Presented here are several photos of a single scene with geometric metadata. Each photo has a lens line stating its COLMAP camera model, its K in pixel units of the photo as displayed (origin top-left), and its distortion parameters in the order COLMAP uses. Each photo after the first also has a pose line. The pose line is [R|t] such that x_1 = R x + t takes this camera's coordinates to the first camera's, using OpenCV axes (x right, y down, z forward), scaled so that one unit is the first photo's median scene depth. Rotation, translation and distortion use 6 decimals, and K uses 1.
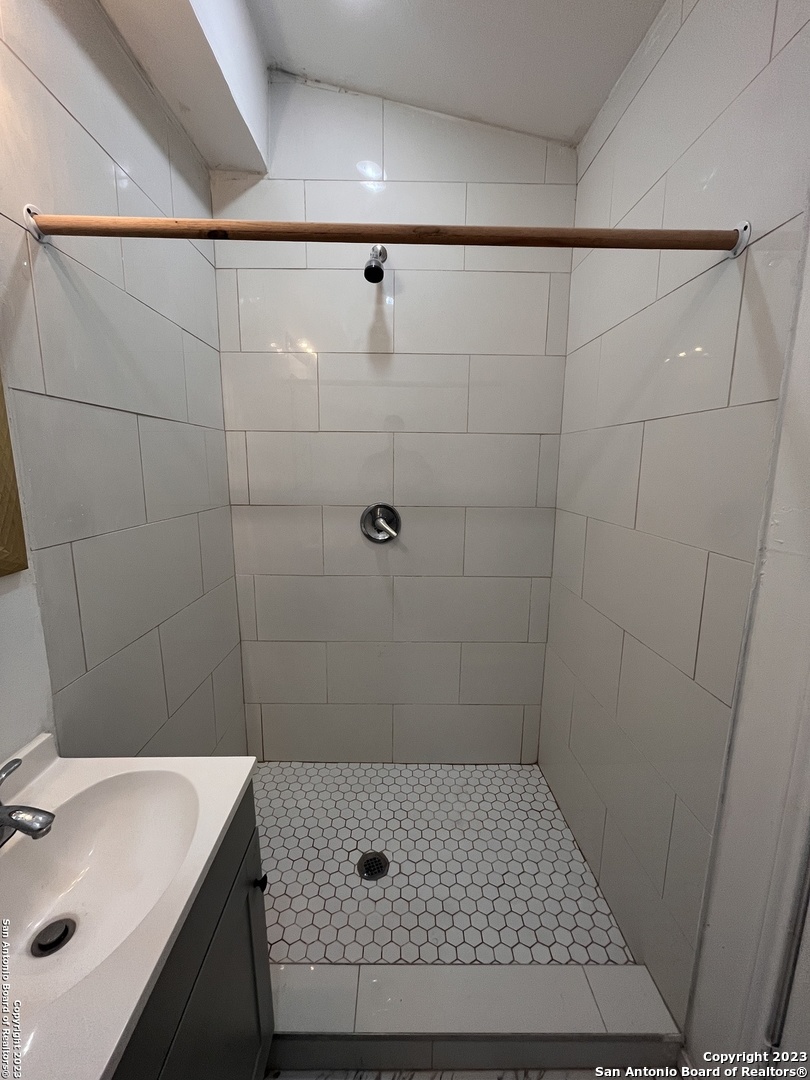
lens RADIAL K [[439.2, 0, 403.9], [0, 439.2, 544.4], [0, 0, 1]] dist [0.019006, 0.000108]
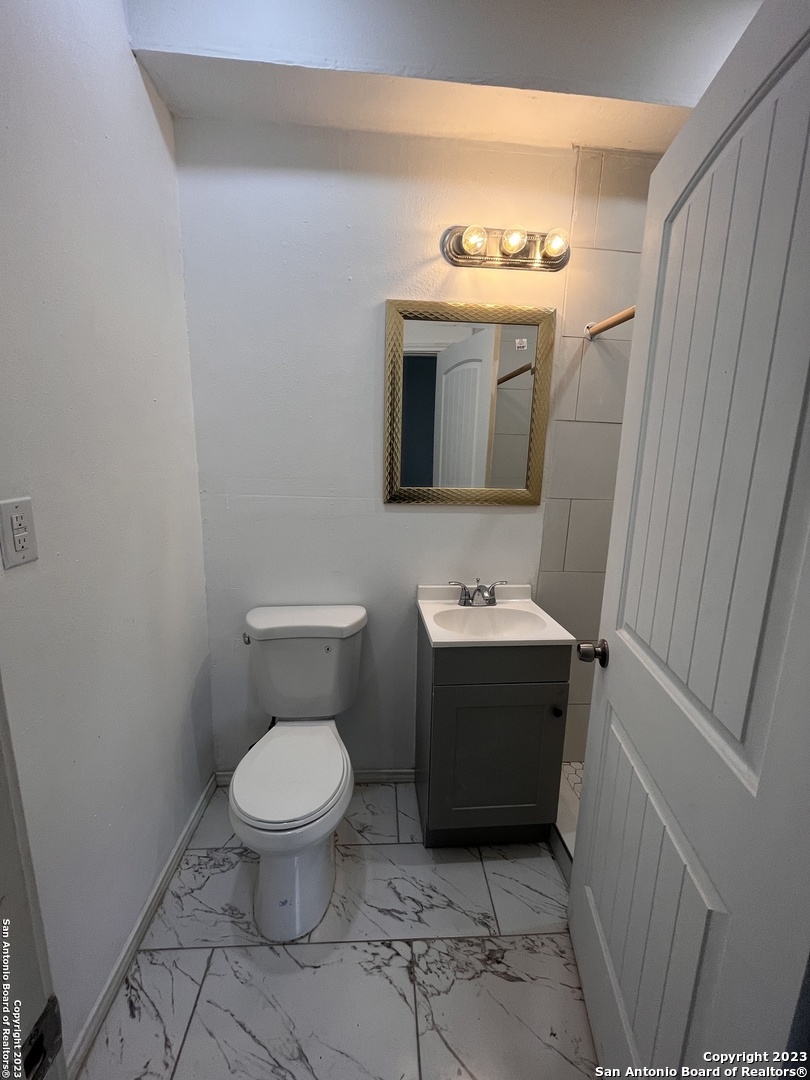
lens RADIAL K [[440.8, 0, 403.5], [0, 440.8, 535.7], [0, 0, 1]] dist [0.001400, 0.000305]
pose [[0.065578, 0.182199, -0.981072, 1.136709], [-0.200798, 0.965486, 0.165883, -0.021313], [0.977435, 0.186120, 0.099900, 0.182638]]
